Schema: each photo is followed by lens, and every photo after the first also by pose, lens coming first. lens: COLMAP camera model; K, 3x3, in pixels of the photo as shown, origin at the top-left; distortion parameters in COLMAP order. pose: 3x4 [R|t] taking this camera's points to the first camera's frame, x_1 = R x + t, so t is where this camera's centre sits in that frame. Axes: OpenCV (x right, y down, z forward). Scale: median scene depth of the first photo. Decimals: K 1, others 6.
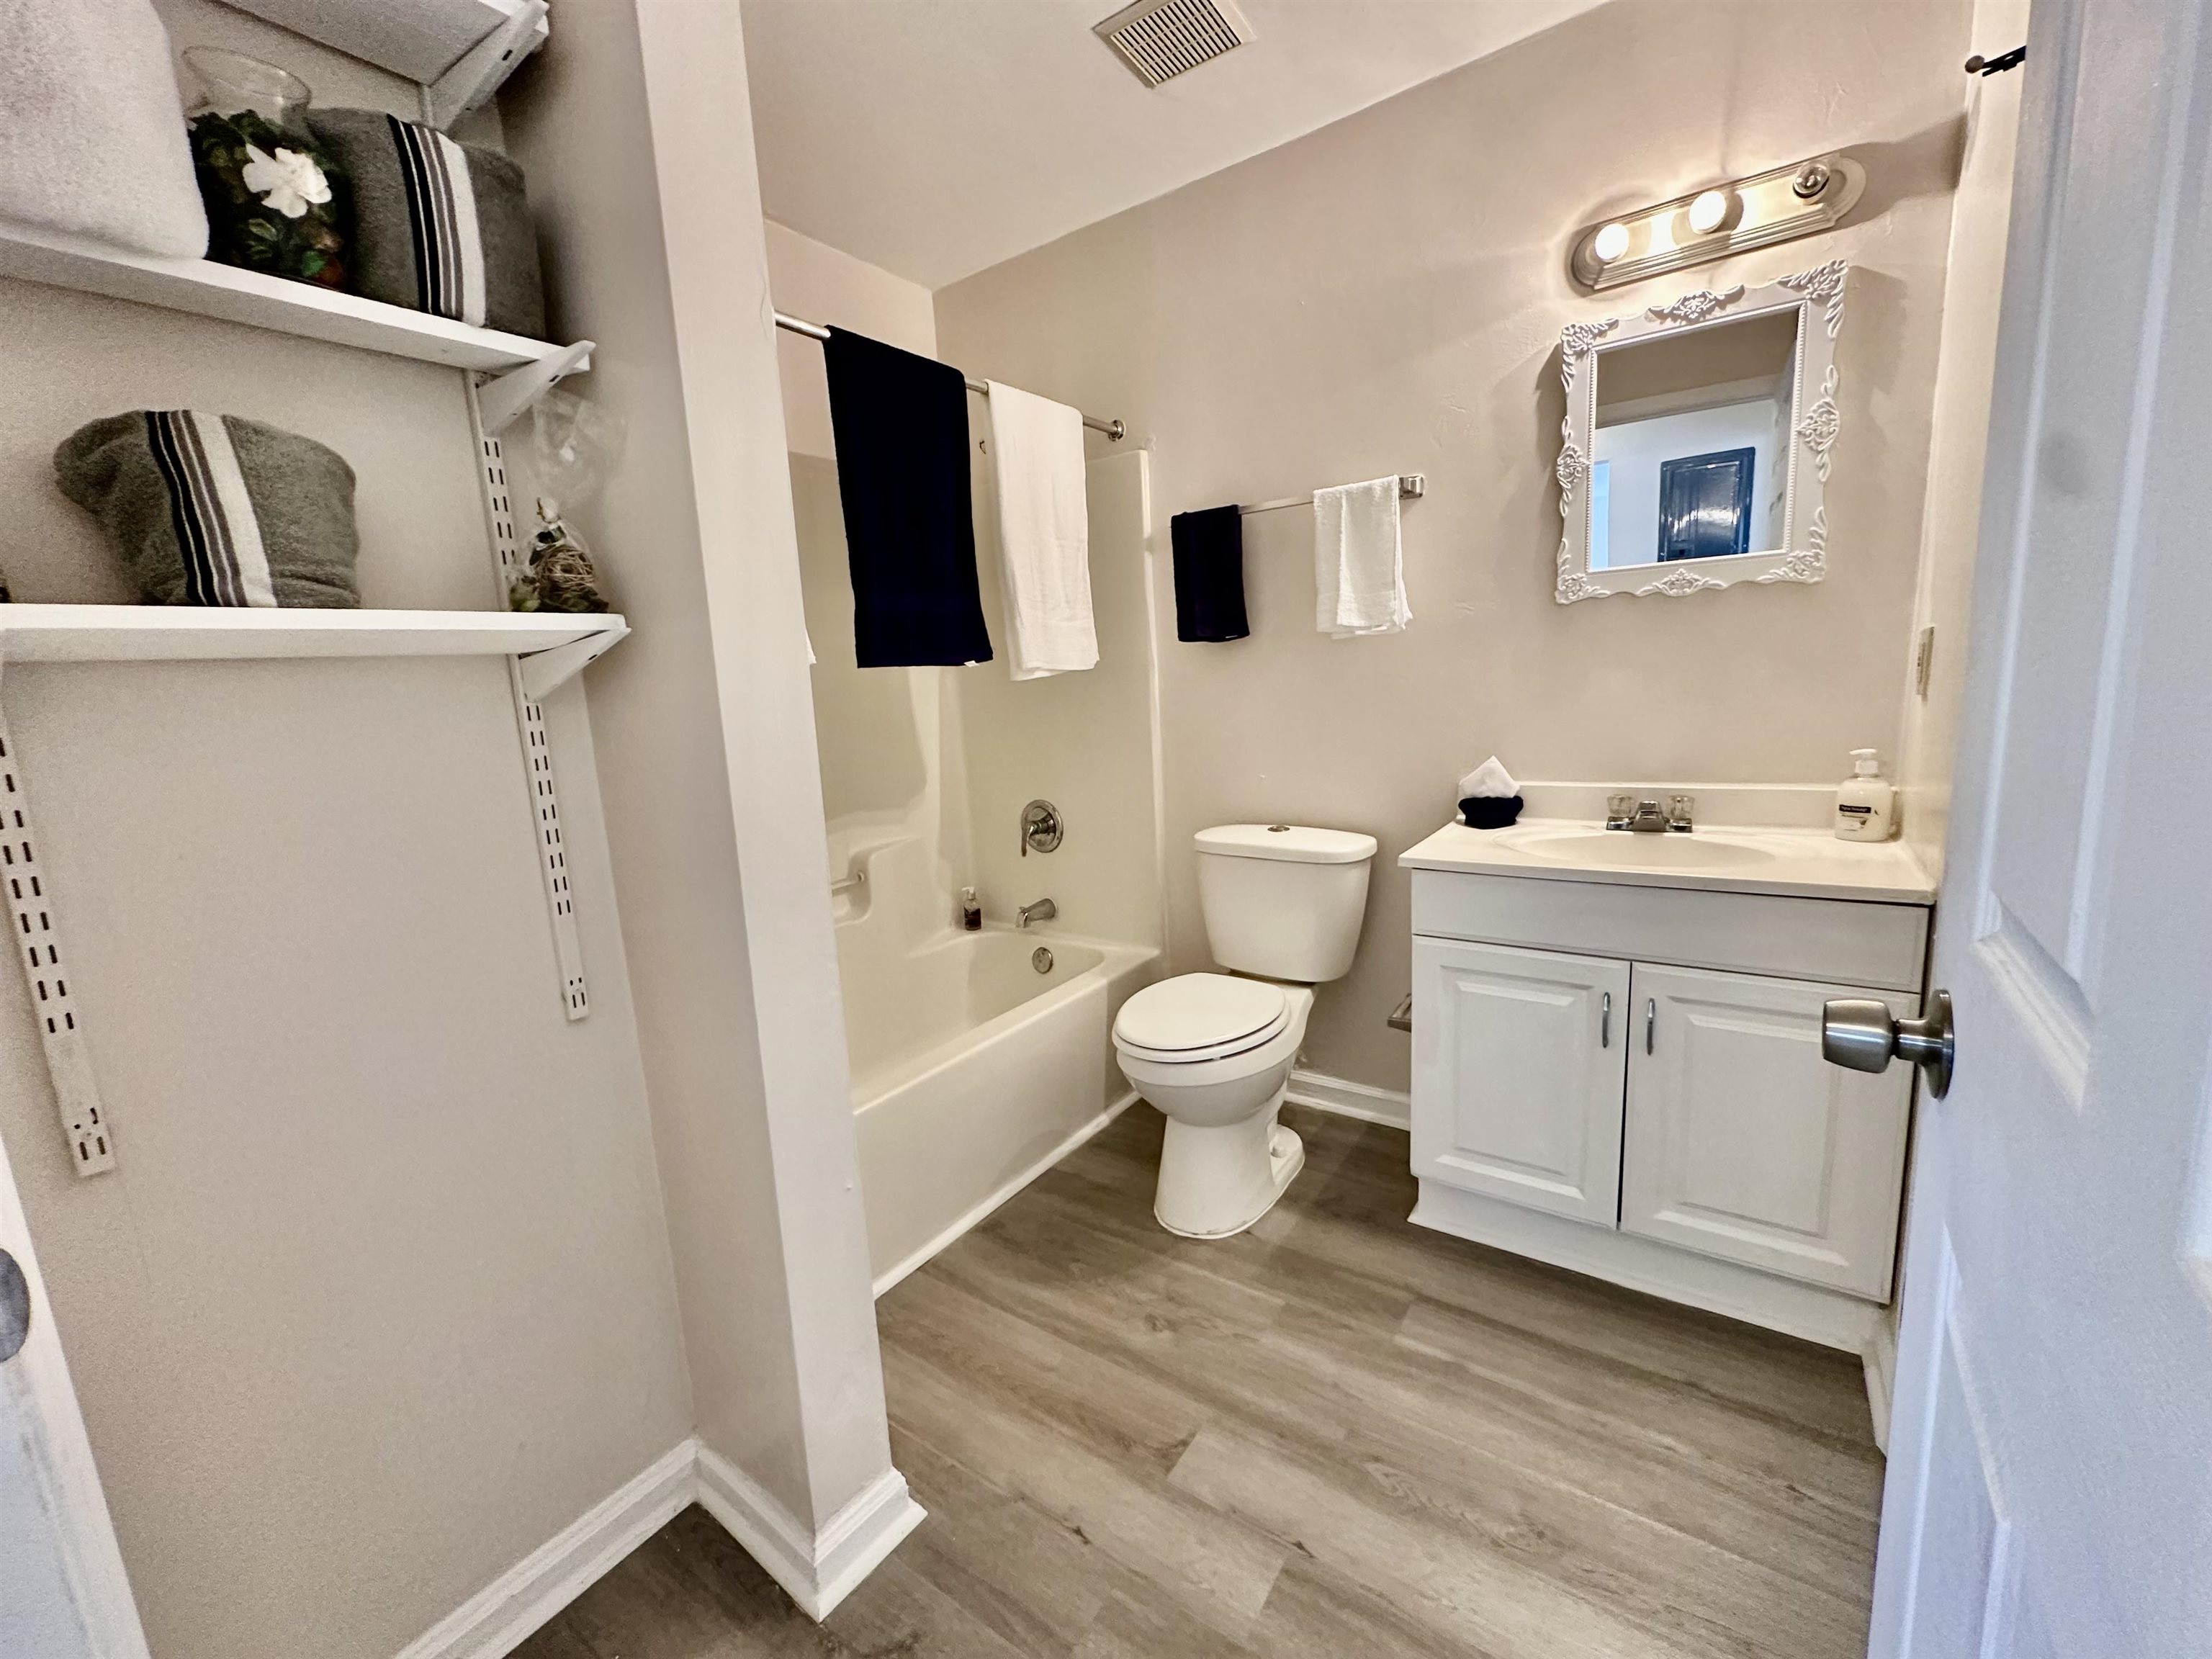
lens RADIAL K [[883.7, 0, 1104.3], [0, 883.7, 812.8], [0, 0, 1]] dist [-0.000452, 0.000347]
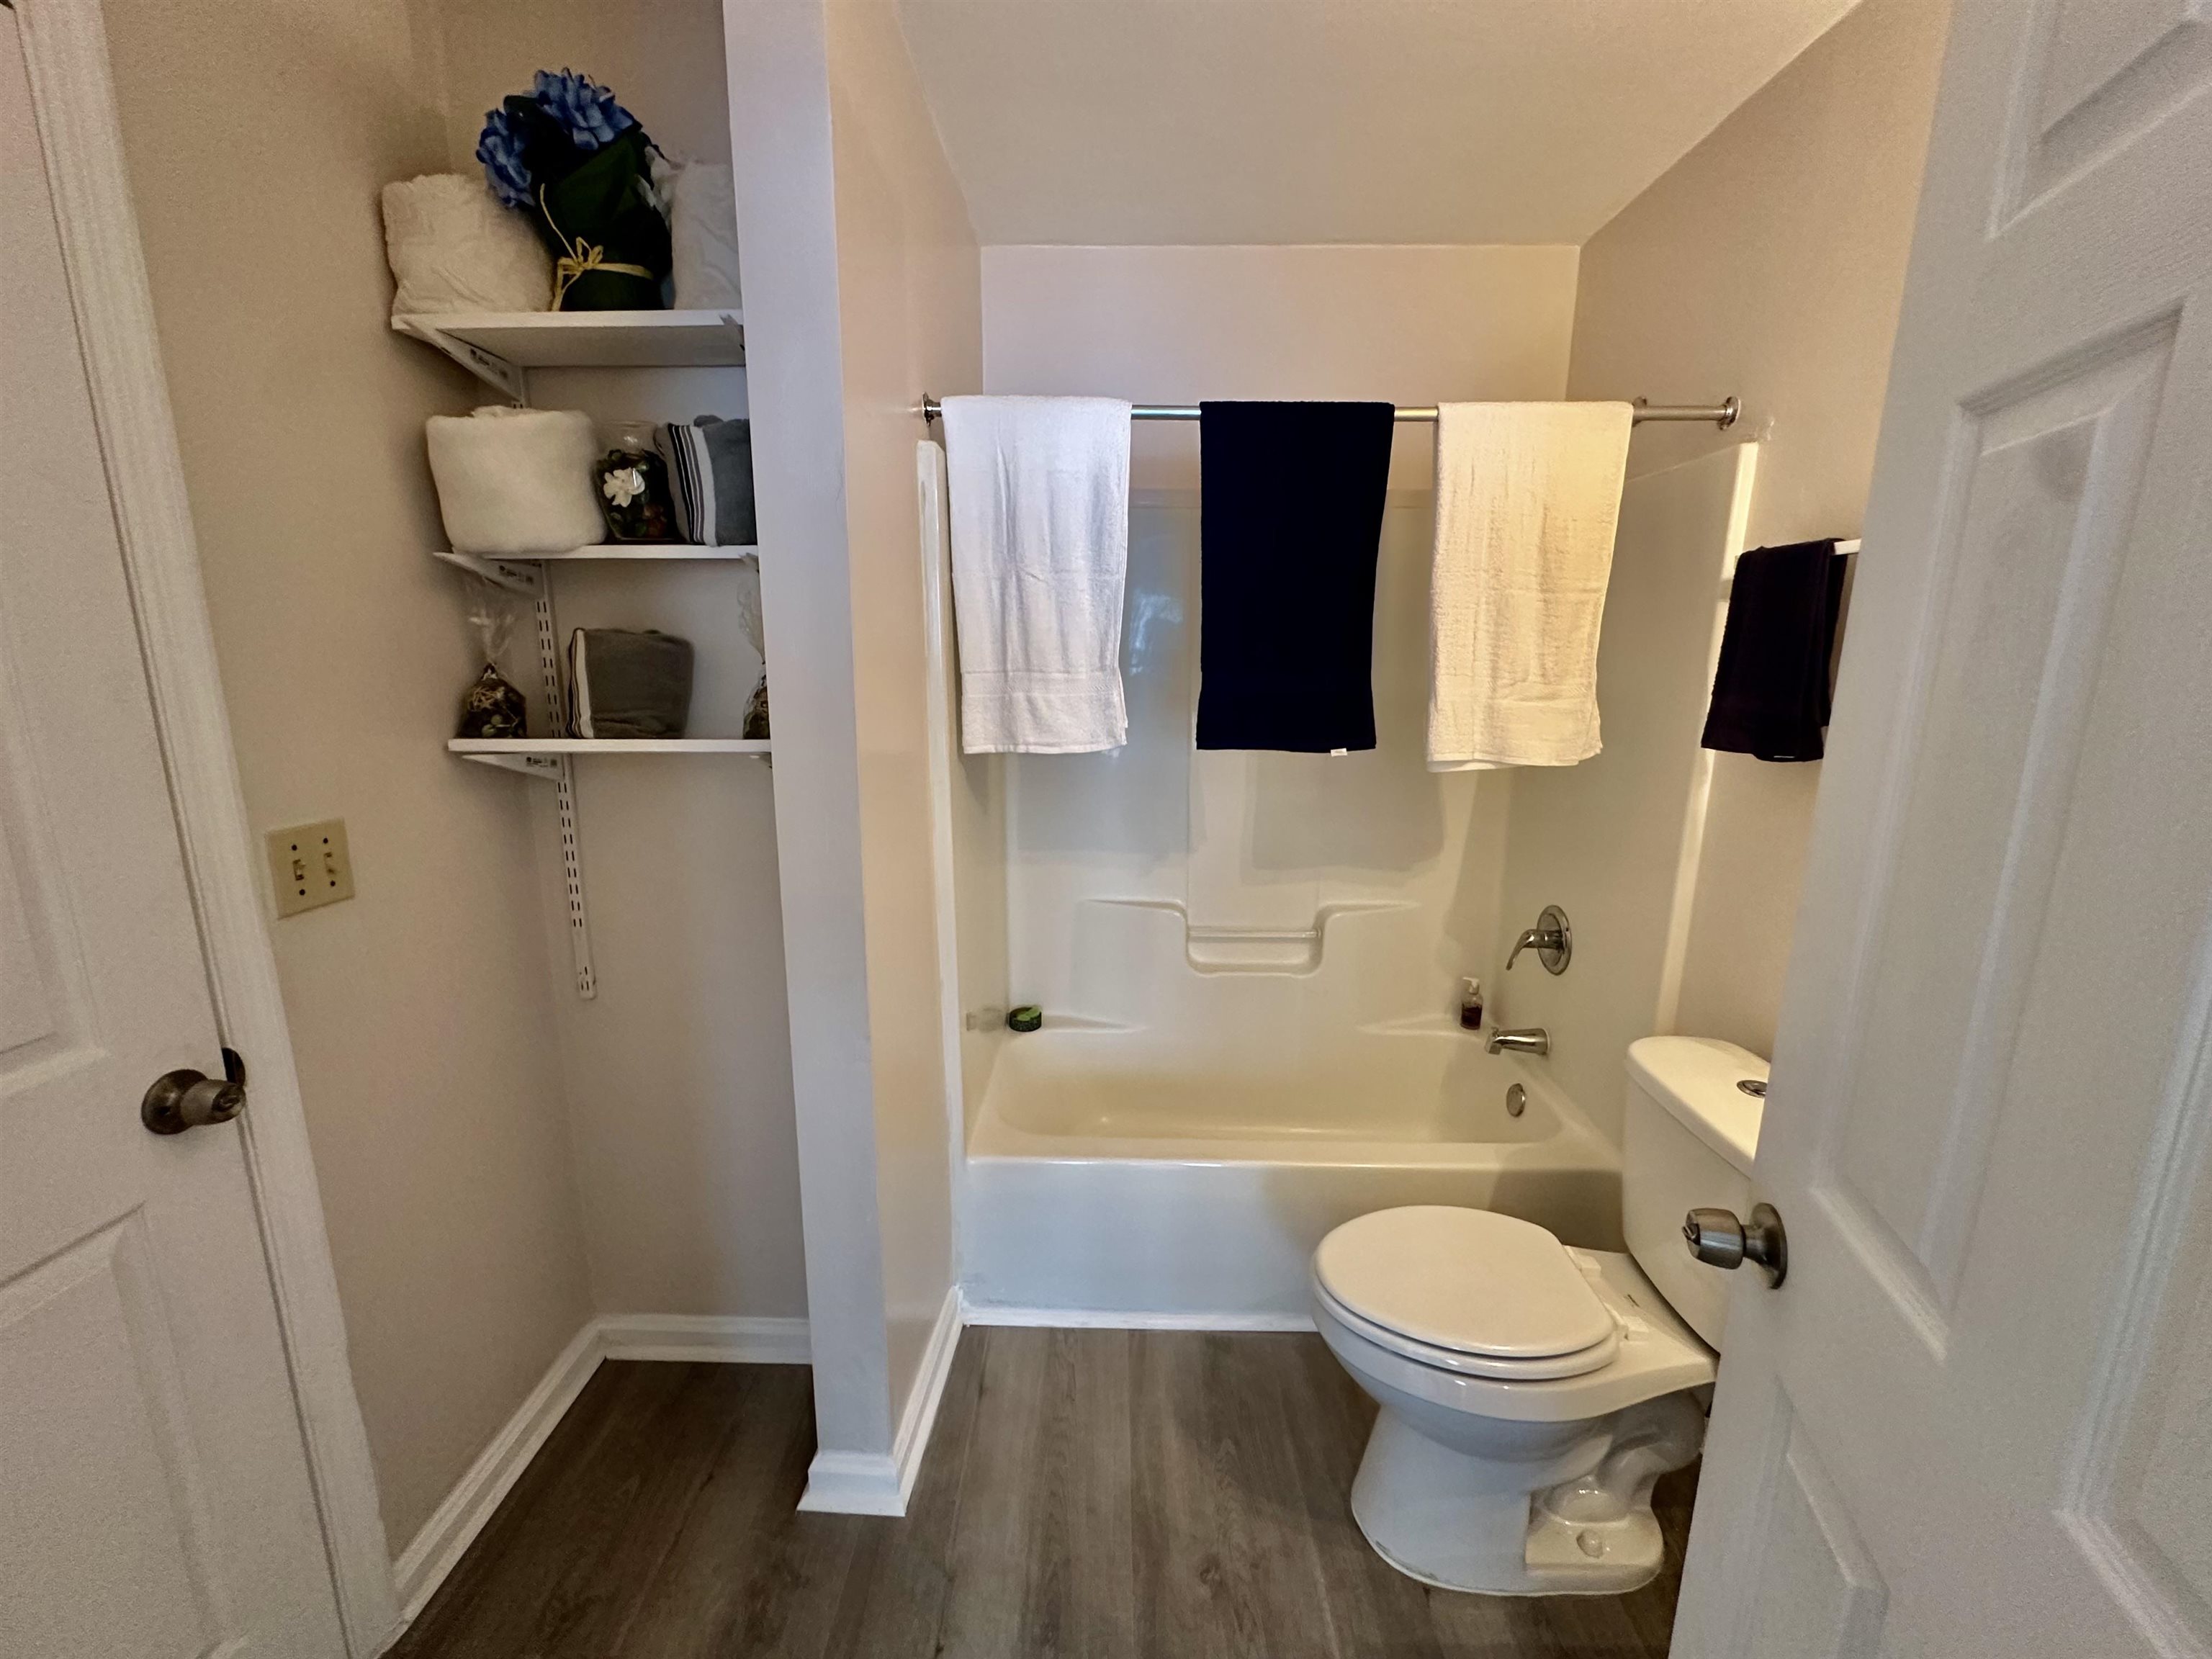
lens RADIAL K [[879.4, 0, 1102.2], [0, 879.4, 821.2], [0, 0, 1]] dist [-0.001727, -0.000105]
pose [[0.569116, 0.213998, -0.793922, 0.419651], [-0.162404, 0.975774, 0.146598, -0.192602], [0.806059, 0.045505, 0.590083, 0.308229]]
